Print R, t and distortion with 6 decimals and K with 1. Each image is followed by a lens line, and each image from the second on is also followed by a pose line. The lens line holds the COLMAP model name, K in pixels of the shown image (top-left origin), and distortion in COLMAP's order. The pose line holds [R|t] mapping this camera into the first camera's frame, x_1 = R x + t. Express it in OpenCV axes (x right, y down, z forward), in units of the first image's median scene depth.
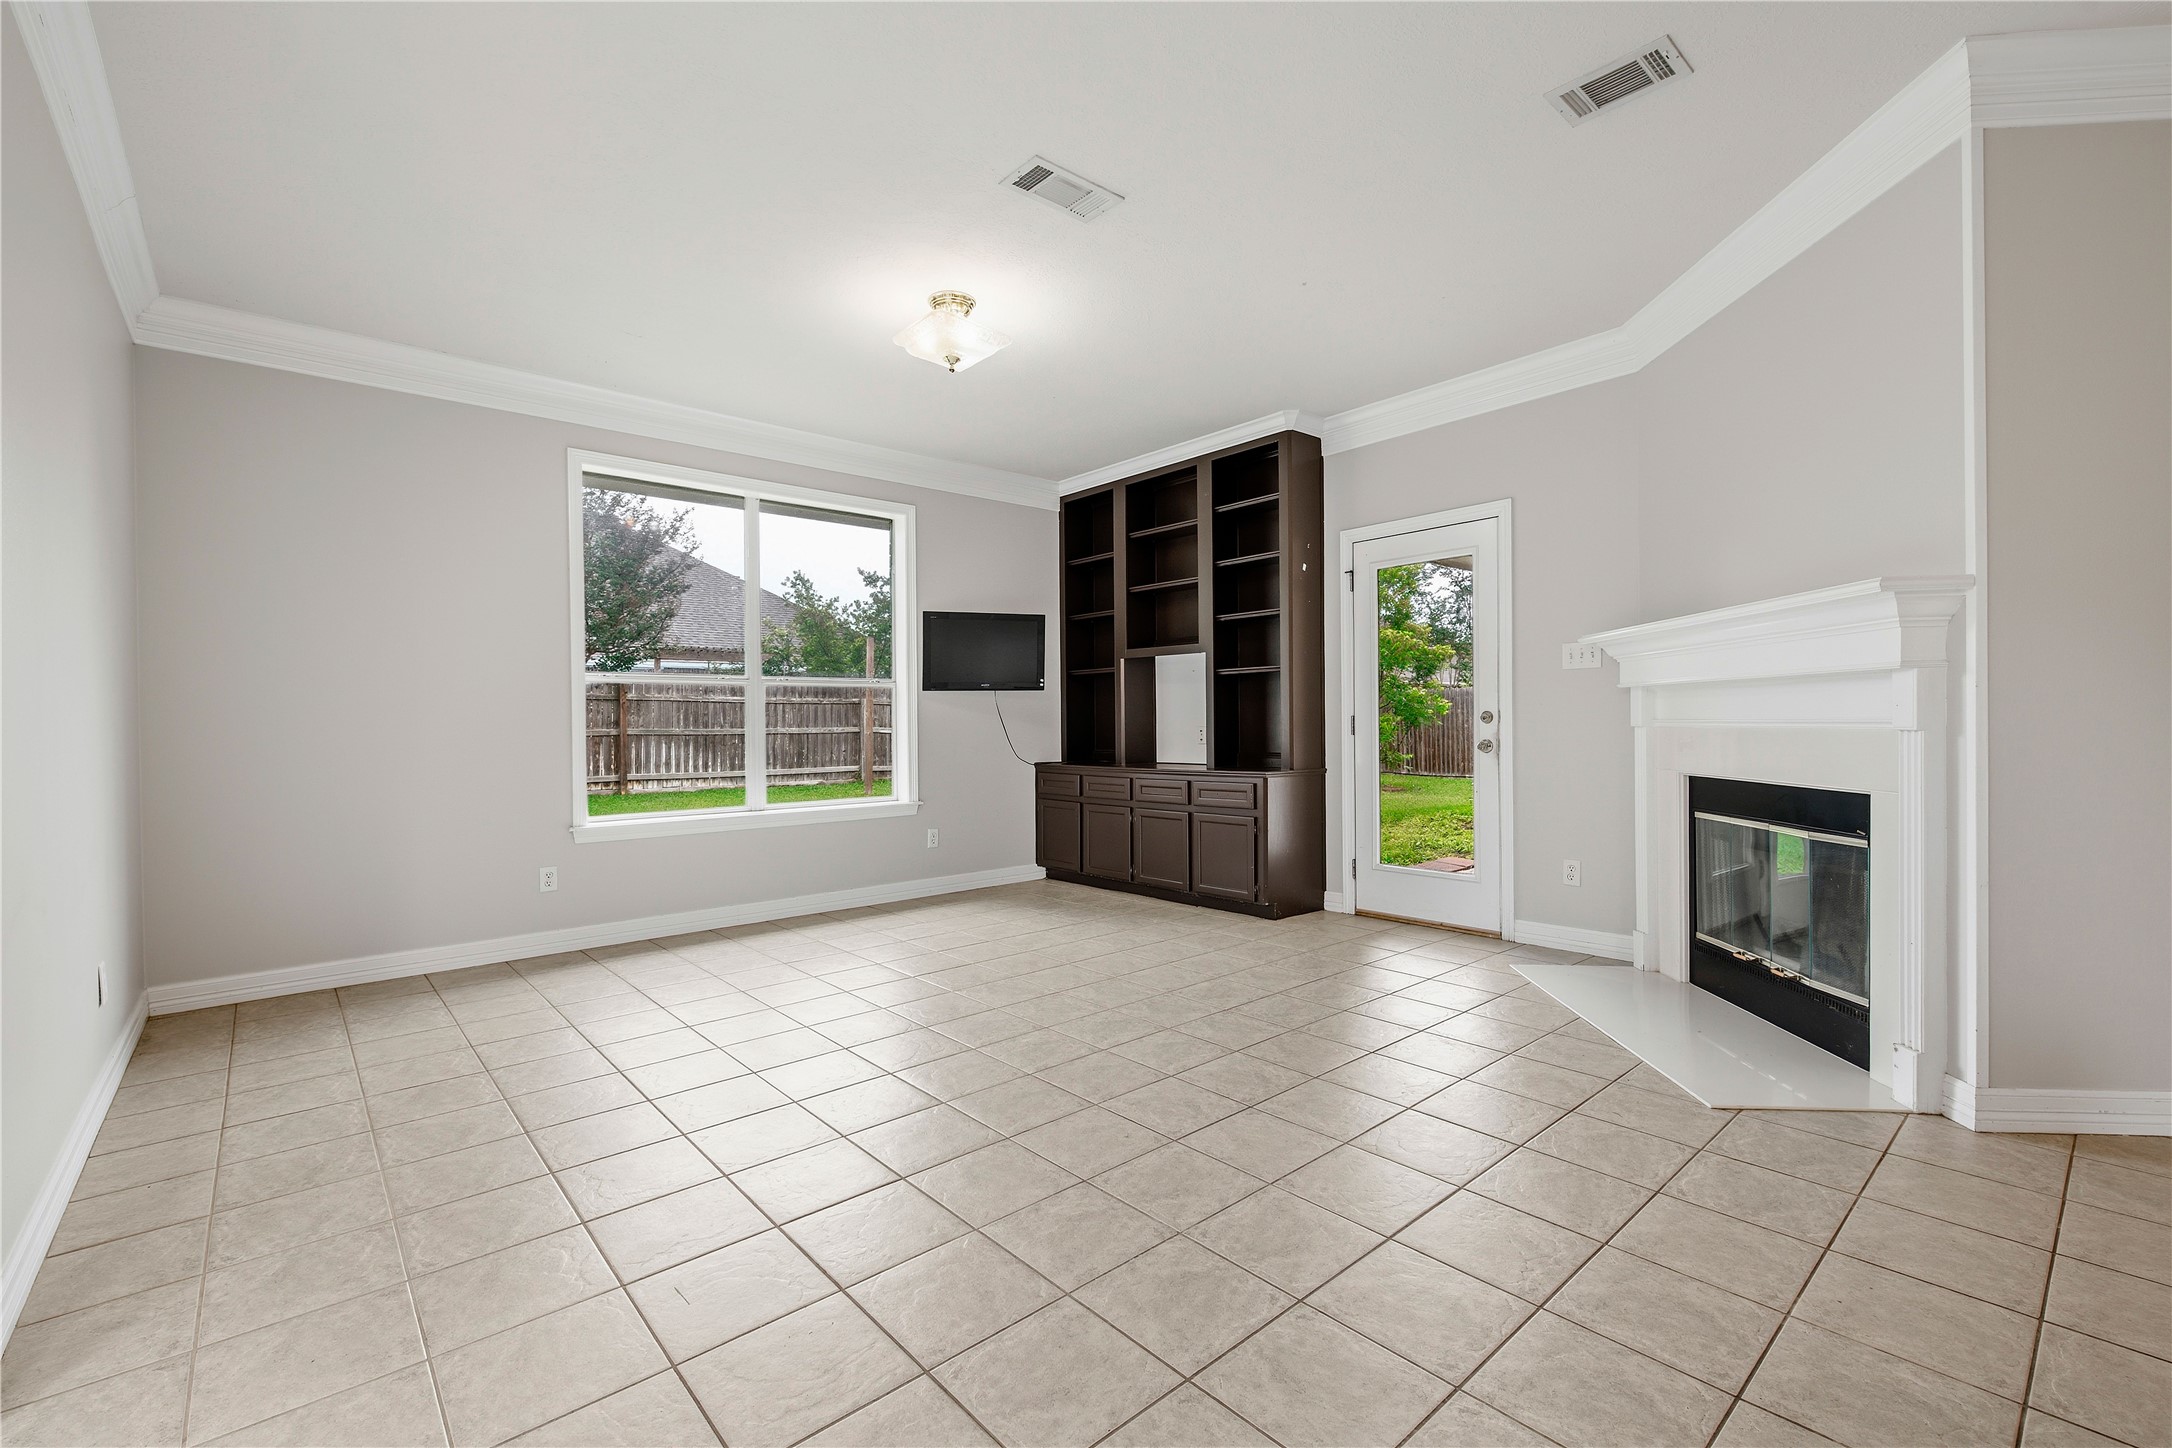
lens RADIAL K [[932.9, 0, 1093.2], [0, 932.9, 723.2], [0, 0, 1]] dist [0.009651, -0.001574]
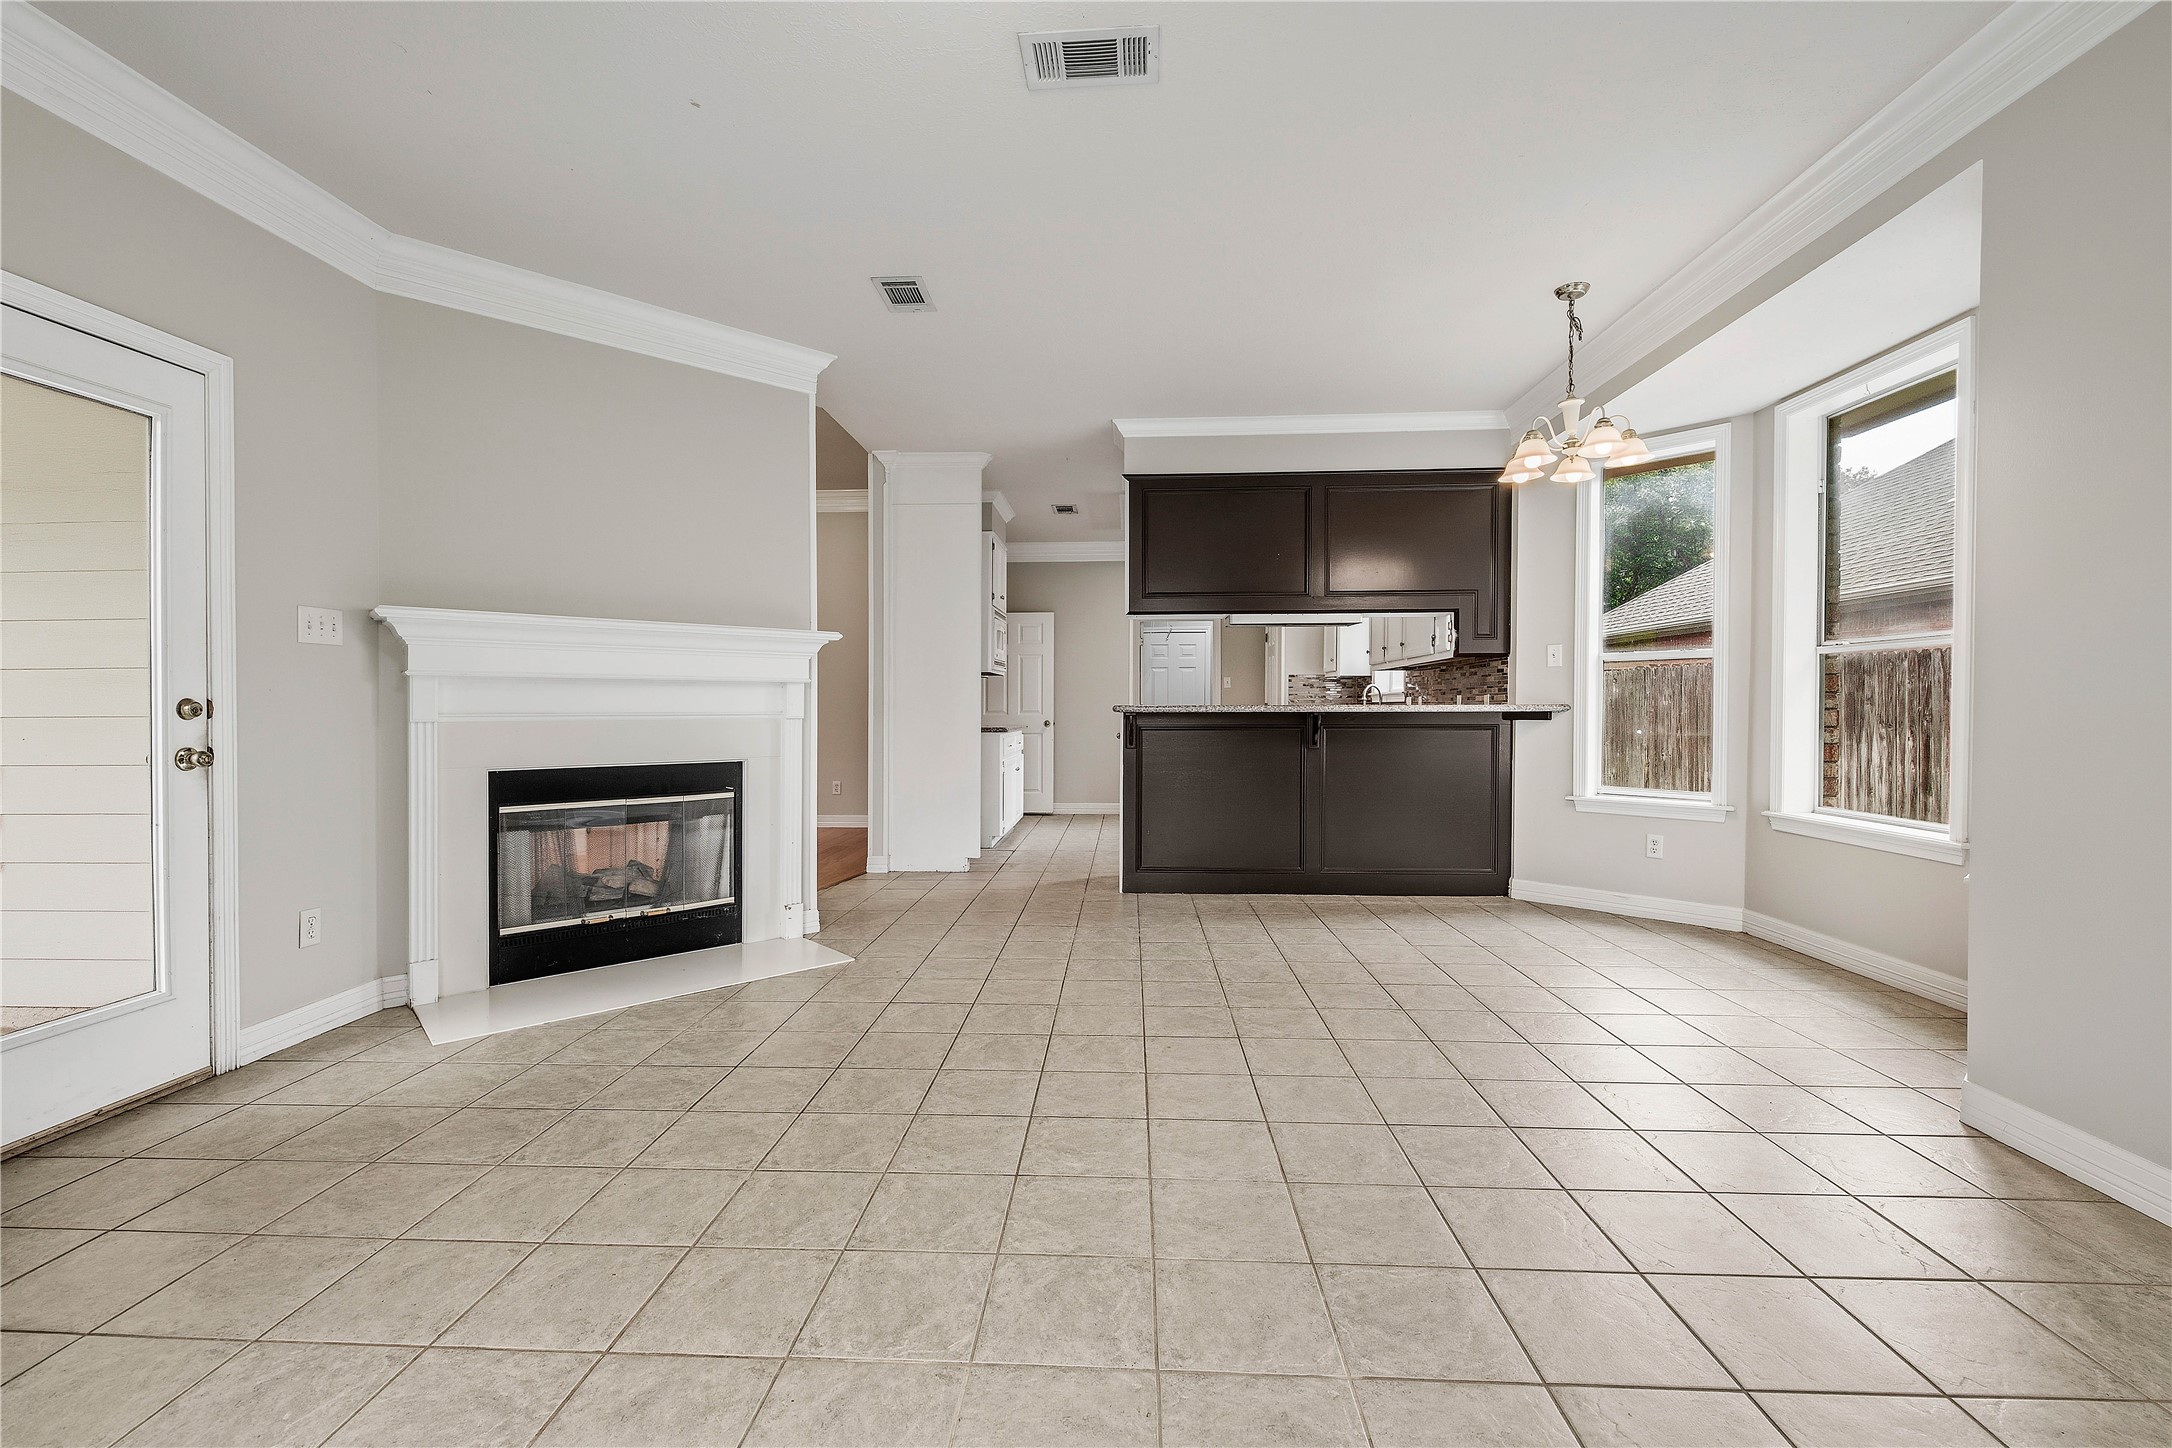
lens RADIAL K [[932.9, 0, 1086.9], [0, 932.9, 720.5], [0, 0, 1]] dist [0.009651, -0.001574]
pose [[-0.719037, -0.000279, 0.694972, -0.481802], [0.008027, 0.999930, 0.008706, 0.000239], [-0.694925, 0.011838, -0.718984, 1.271046]]
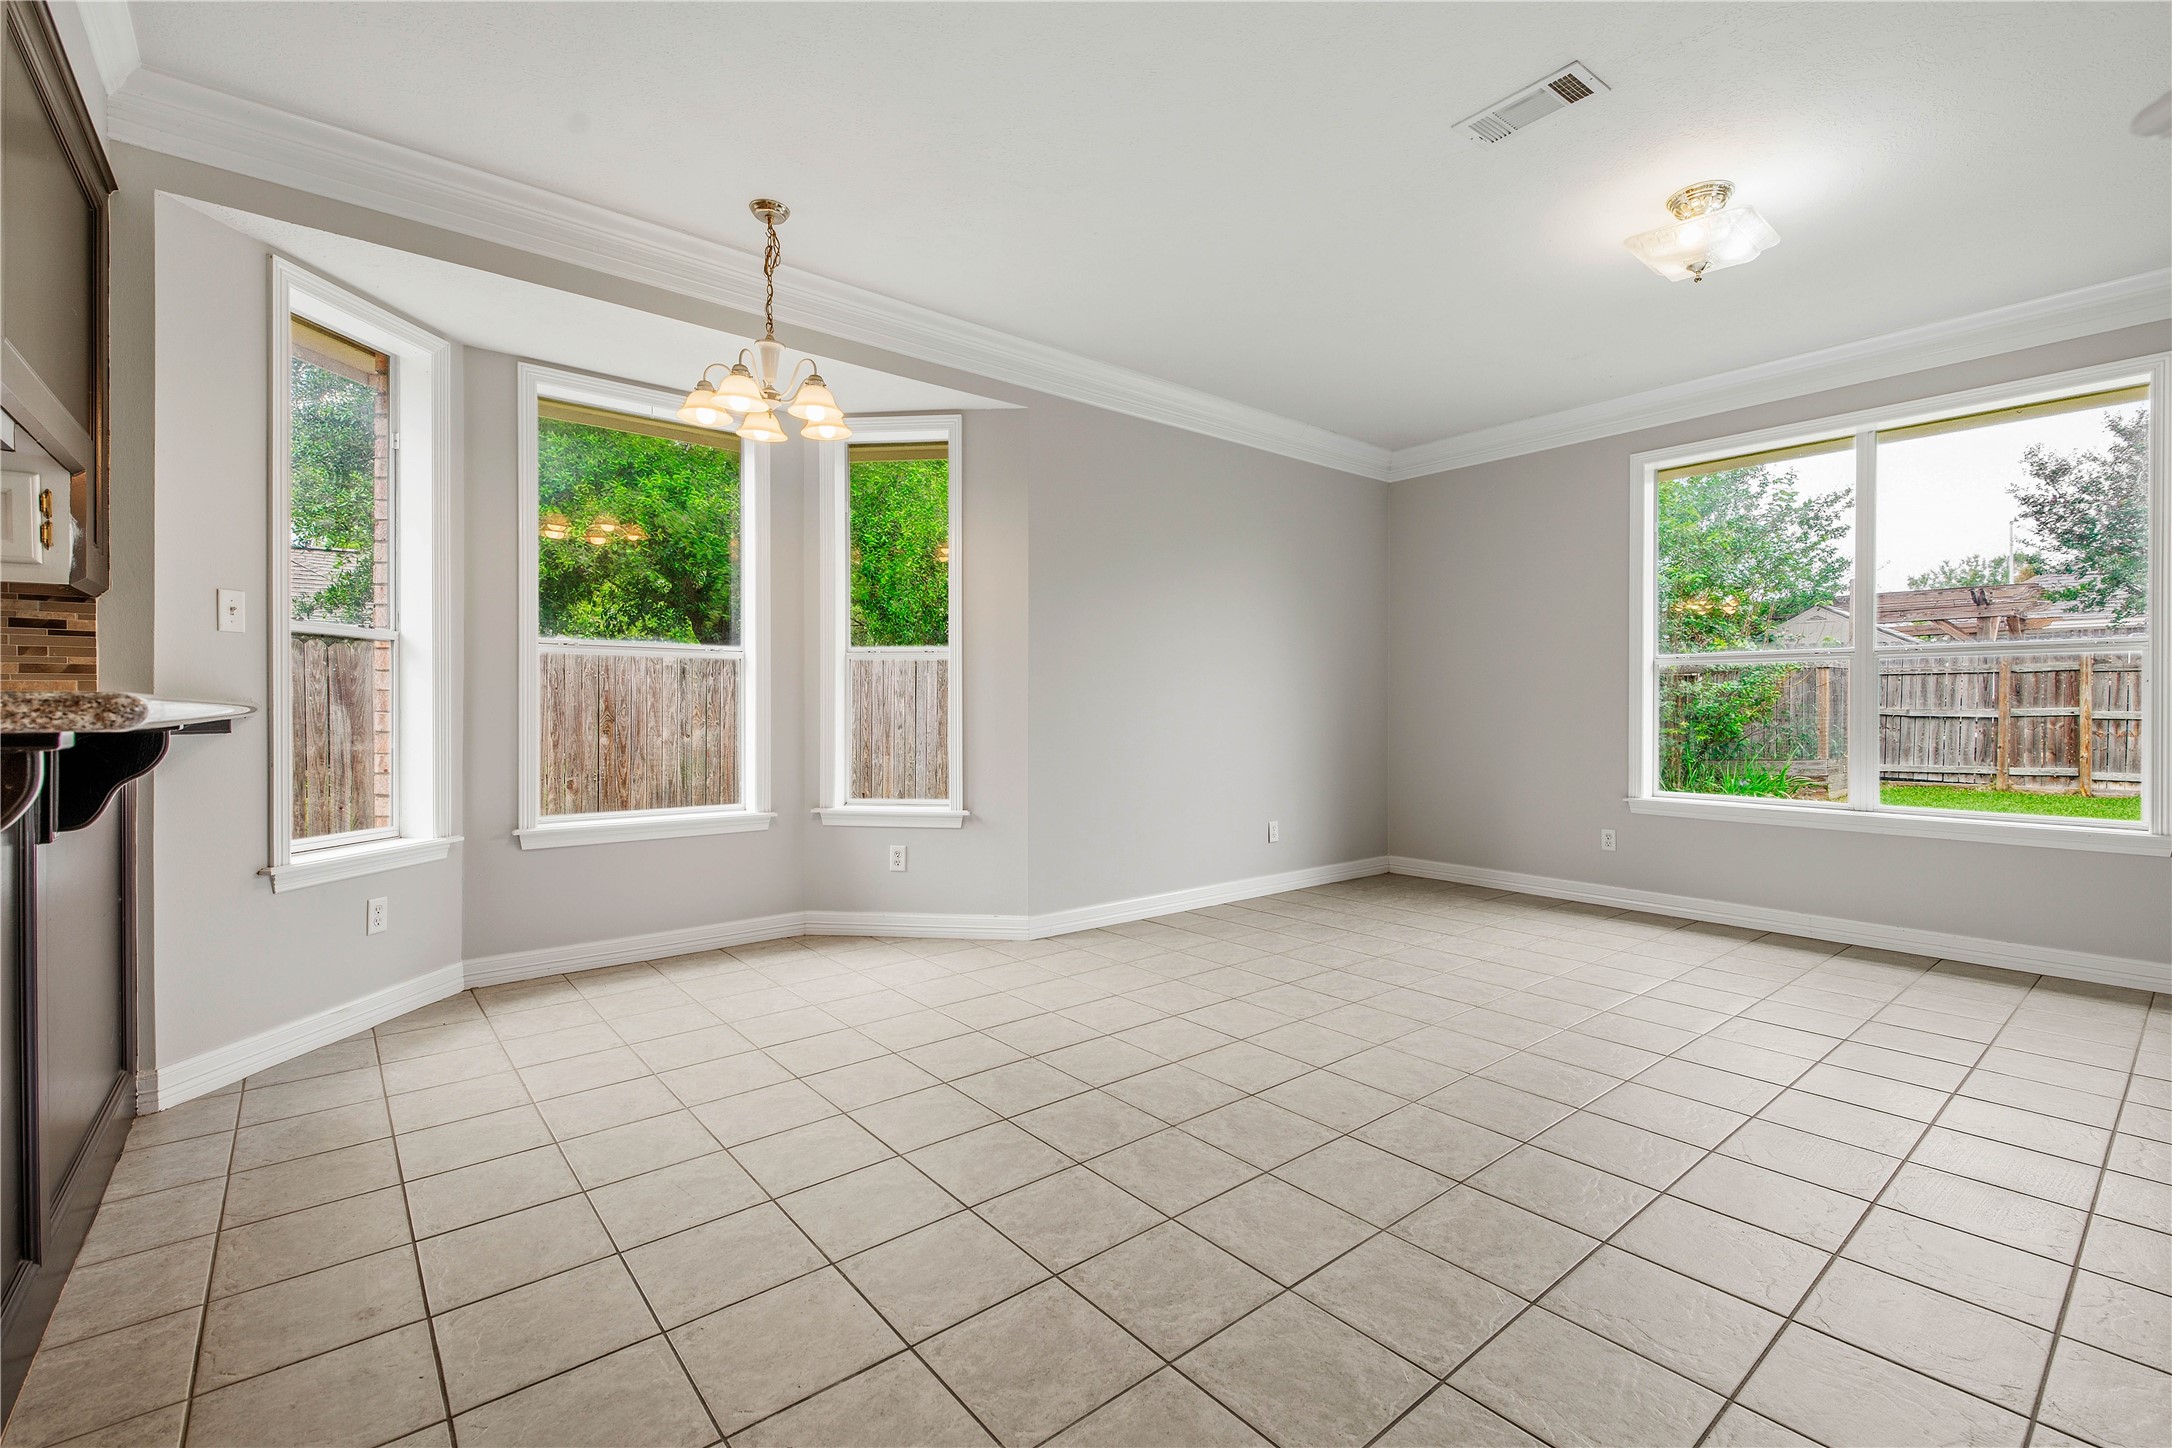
lens RADIAL K [[932.9, 0, 1097.6], [0, 932.9, 711.5], [0, 0, 1]] dist [0.009651, -0.001574]
pose [[-0.032573, 0.015392, -0.999351, 0.693835], [0.001153, 0.999881, 0.015363, -0.010281], [0.999469, -0.000652, -0.032587, 0.496194]]
